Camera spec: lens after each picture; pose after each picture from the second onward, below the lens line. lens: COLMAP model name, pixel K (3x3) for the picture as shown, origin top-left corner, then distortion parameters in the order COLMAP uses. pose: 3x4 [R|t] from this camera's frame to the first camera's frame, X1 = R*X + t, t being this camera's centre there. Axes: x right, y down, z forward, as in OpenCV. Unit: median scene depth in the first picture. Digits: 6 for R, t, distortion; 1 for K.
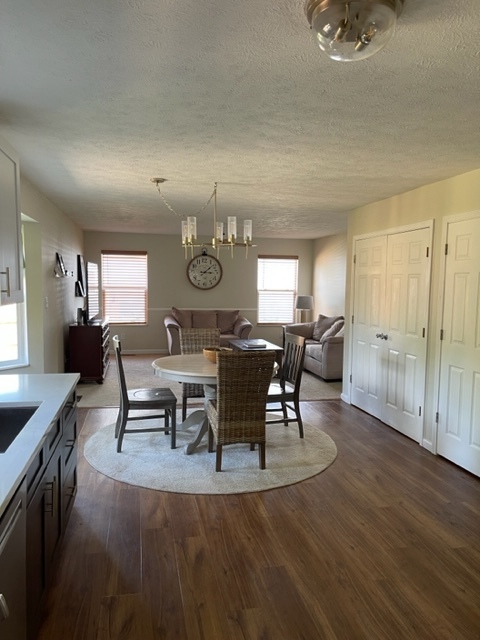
lens RADIAL K [[482.8, 0, 237.2], [0, 482.8, 320.9], [0, 0, 1]] dist [0.020593, -0.035411]
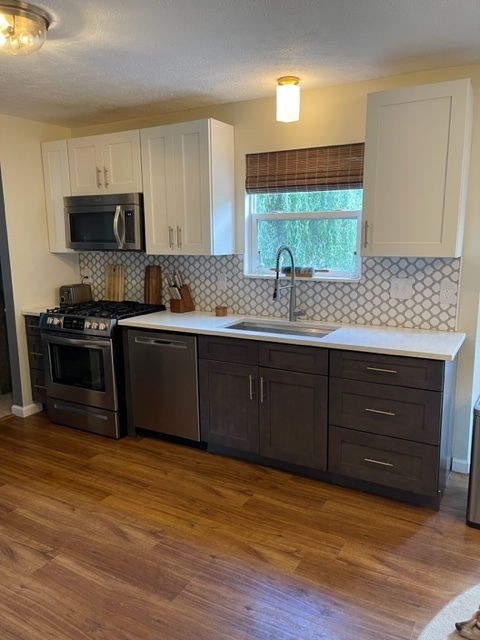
lens RADIAL K [[482.8, 0, 238.4], [0, 482.8, 321.4], [0, 0, 1]] dist [0.020593, -0.035411]
pose [[-0.663617, 0.132546, -0.736236, 0.459540], [-0.046478, 0.974971, 0.217419, -0.087572], [0.746627, 0.178501, -0.640847, 1.281234]]
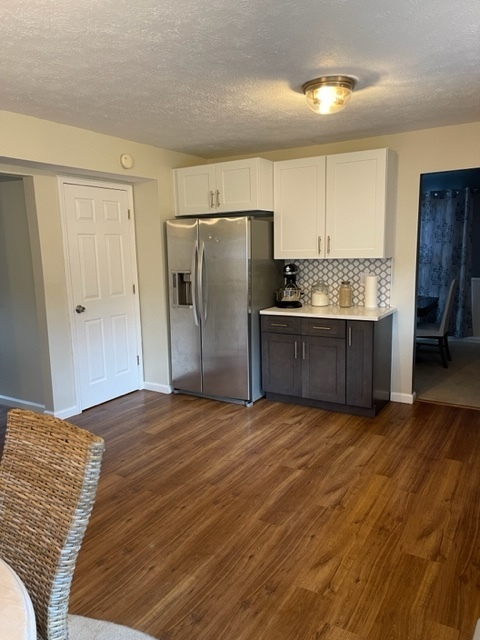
lens RADIAL K [[482.8, 0, 238.1], [0, 482.8, 318.7], [0, 0, 1]] dist [0.020593, -0.035411]
pose [[-0.735031, -0.097359, 0.671007, -0.441426], [0.063273, 0.975470, 0.210845, -0.107054], [-0.675075, 0.197434, -0.710840, 1.431765]]
